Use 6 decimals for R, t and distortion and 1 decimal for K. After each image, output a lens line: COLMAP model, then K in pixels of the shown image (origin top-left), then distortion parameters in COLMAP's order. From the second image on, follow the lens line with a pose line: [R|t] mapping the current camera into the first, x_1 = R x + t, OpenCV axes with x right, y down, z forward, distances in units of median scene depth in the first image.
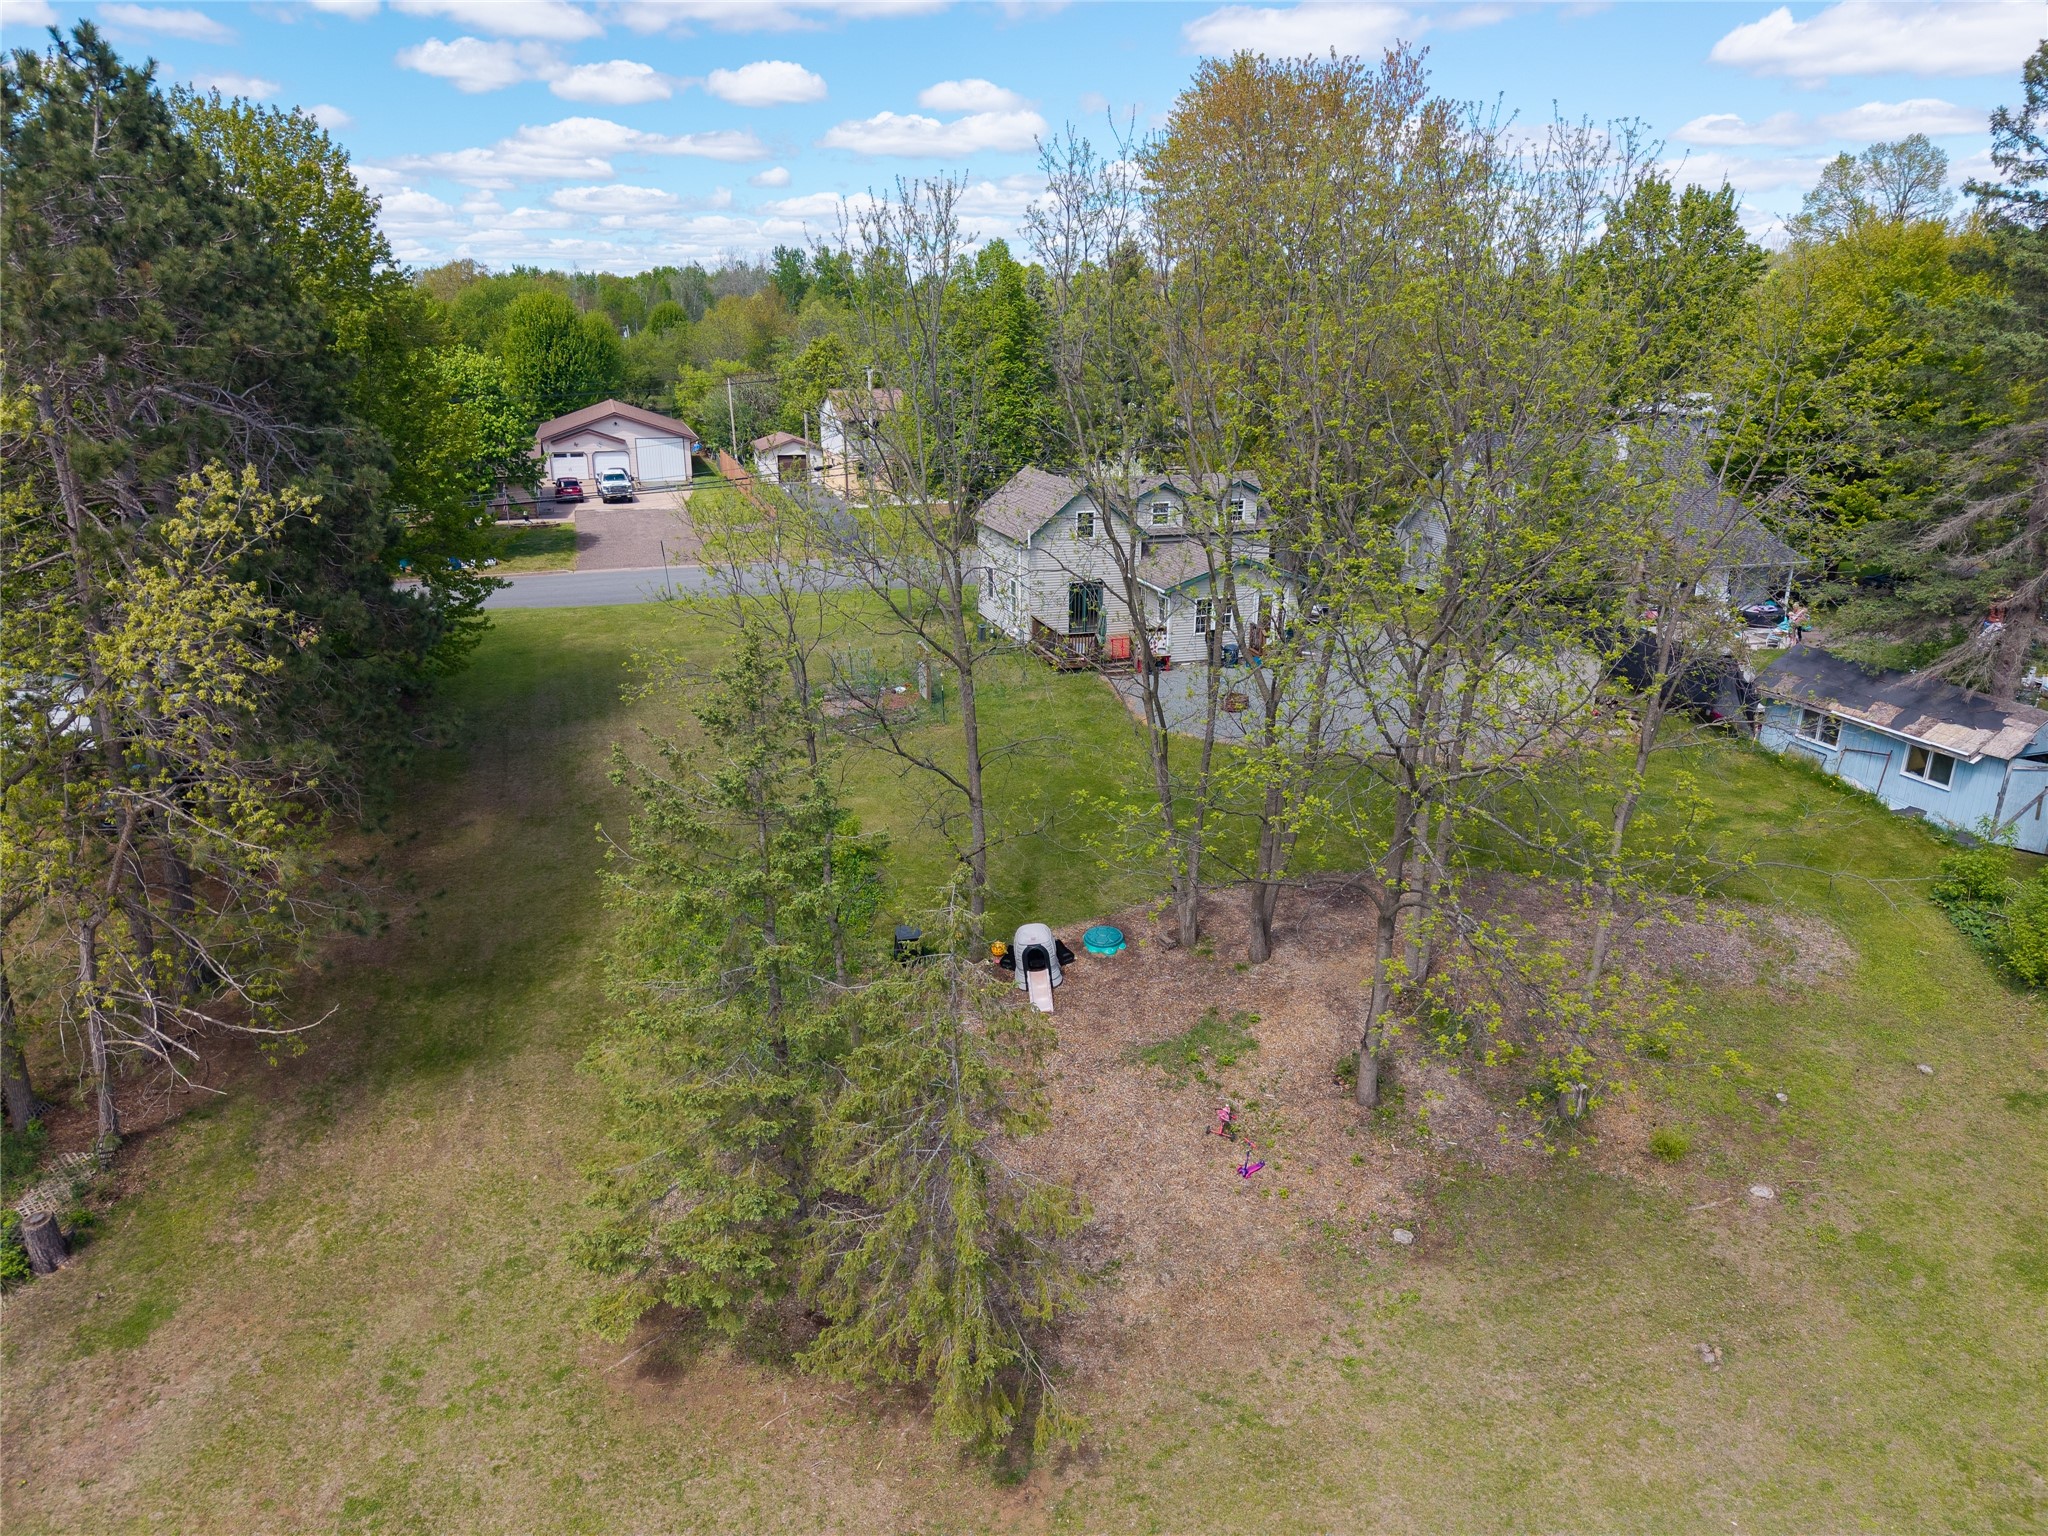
lens RADIAL K [[1368.8, 0, 1008.1], [0, 1368.8, 776.3], [0, 0, 1]] dist [0.035270, -0.033524]
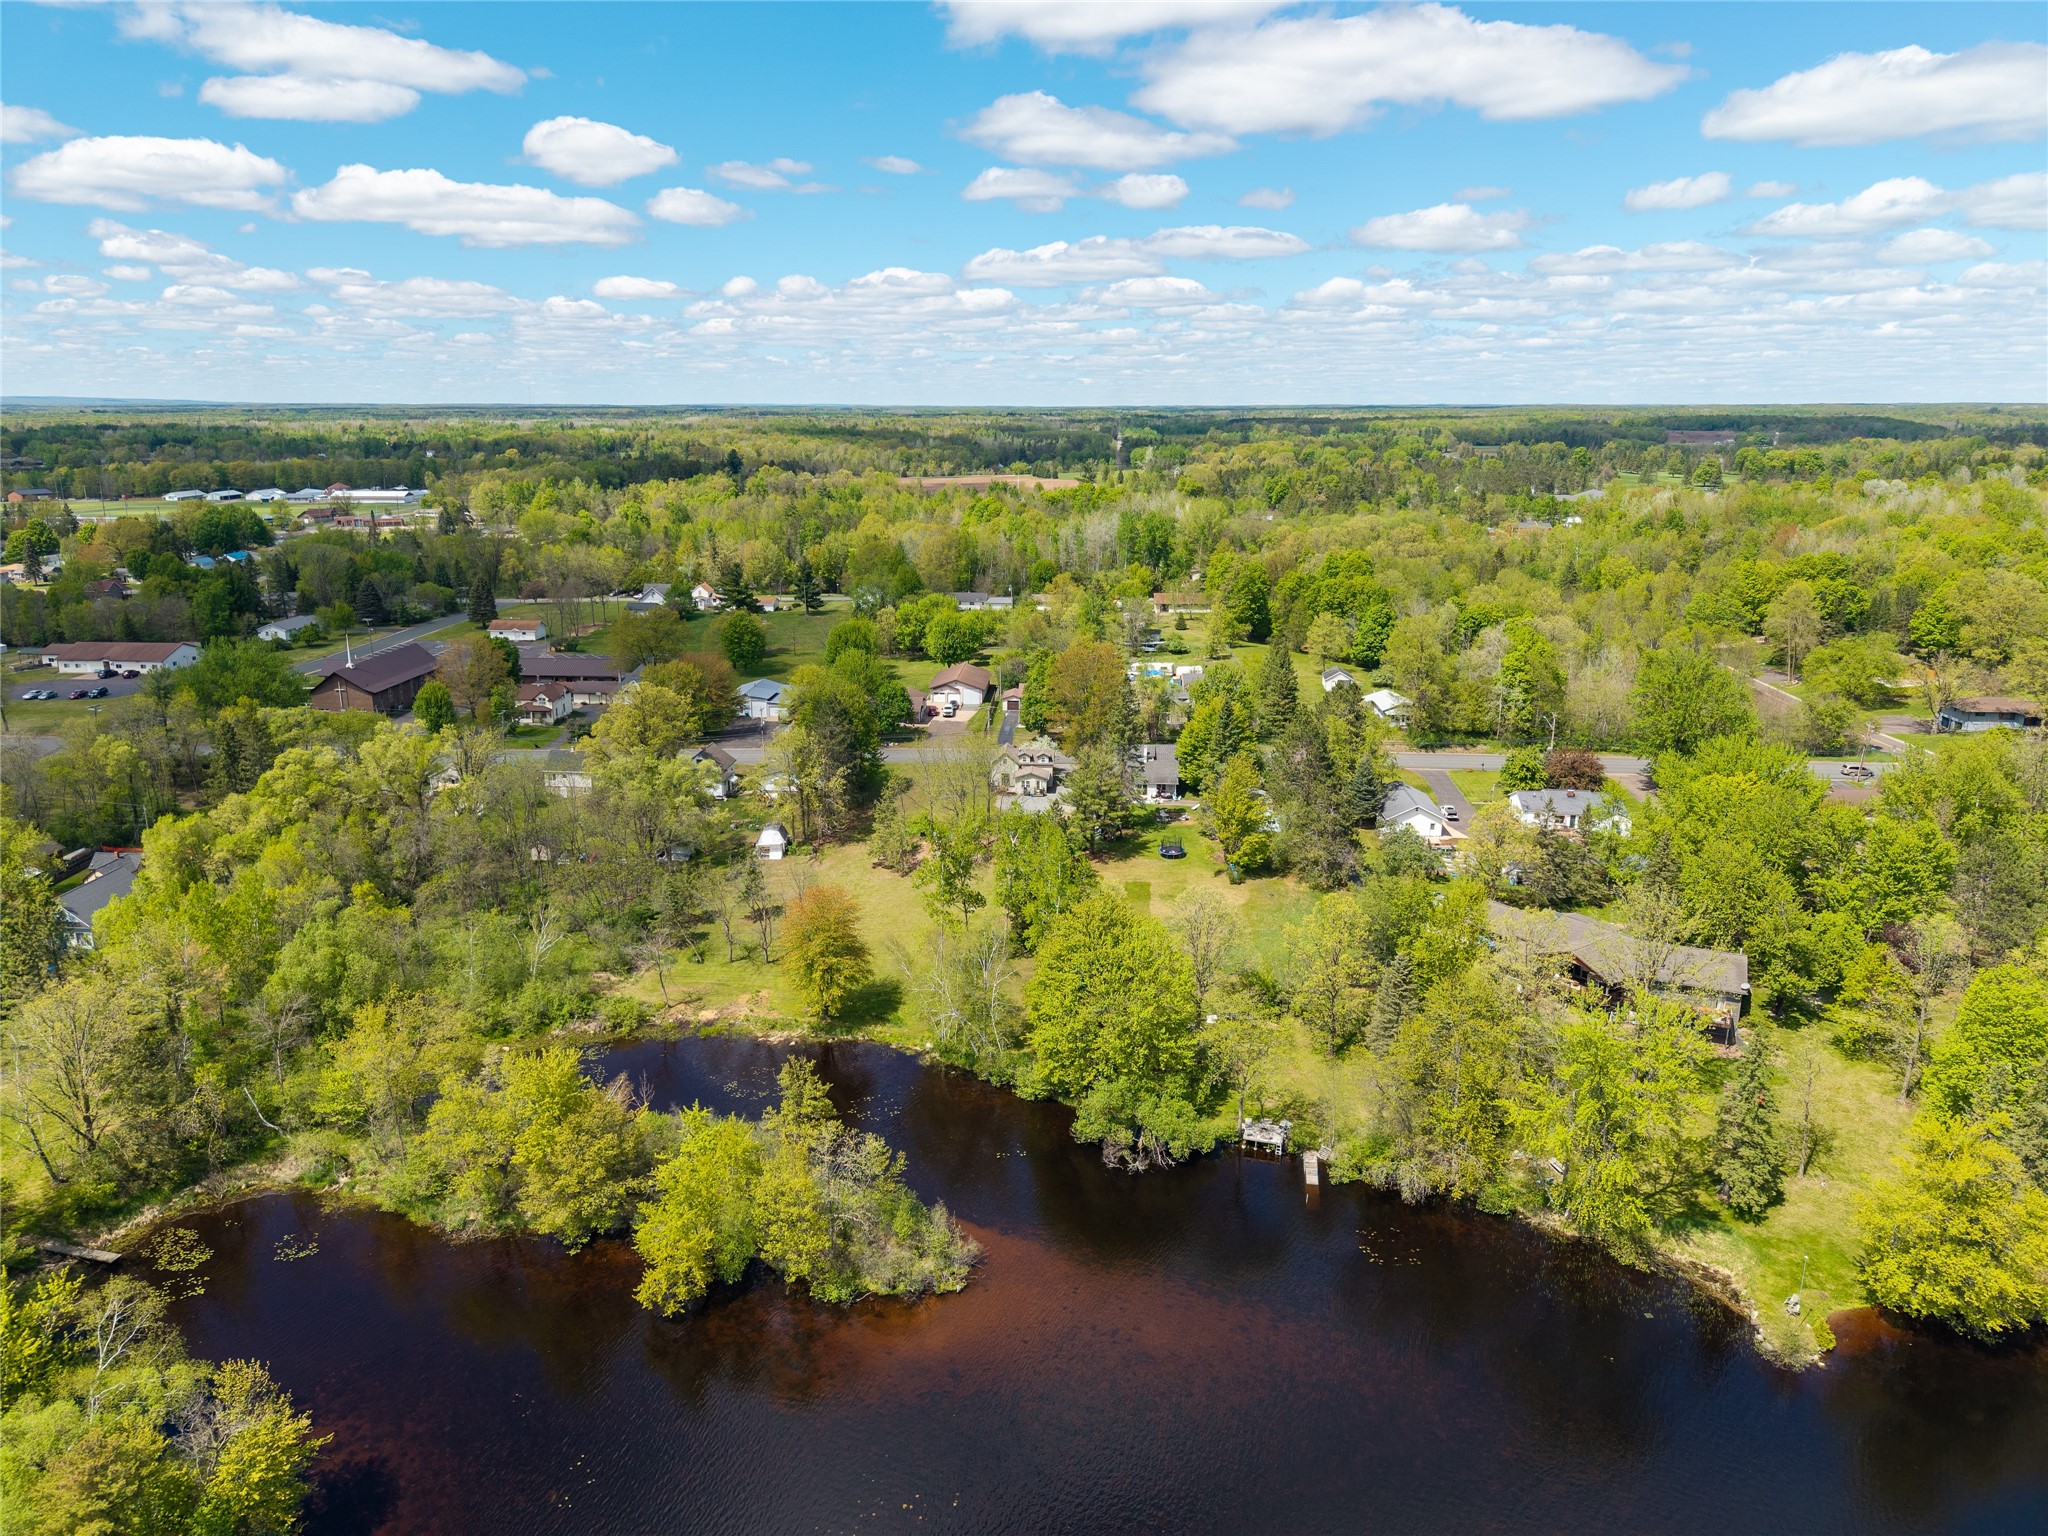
lens RADIAL K [[1368.8, 0, 1008.1], [0, 1368.8, 776.3], [0, 0, 1]] dist [0.035270, -0.033524]
pose [[0.938165, 0.095091, -0.332874, 1.328029], [-0.111353, 0.993326, -0.030074, -0.001202], [0.327792, 0.065281, 0.942492, -2.730934]]
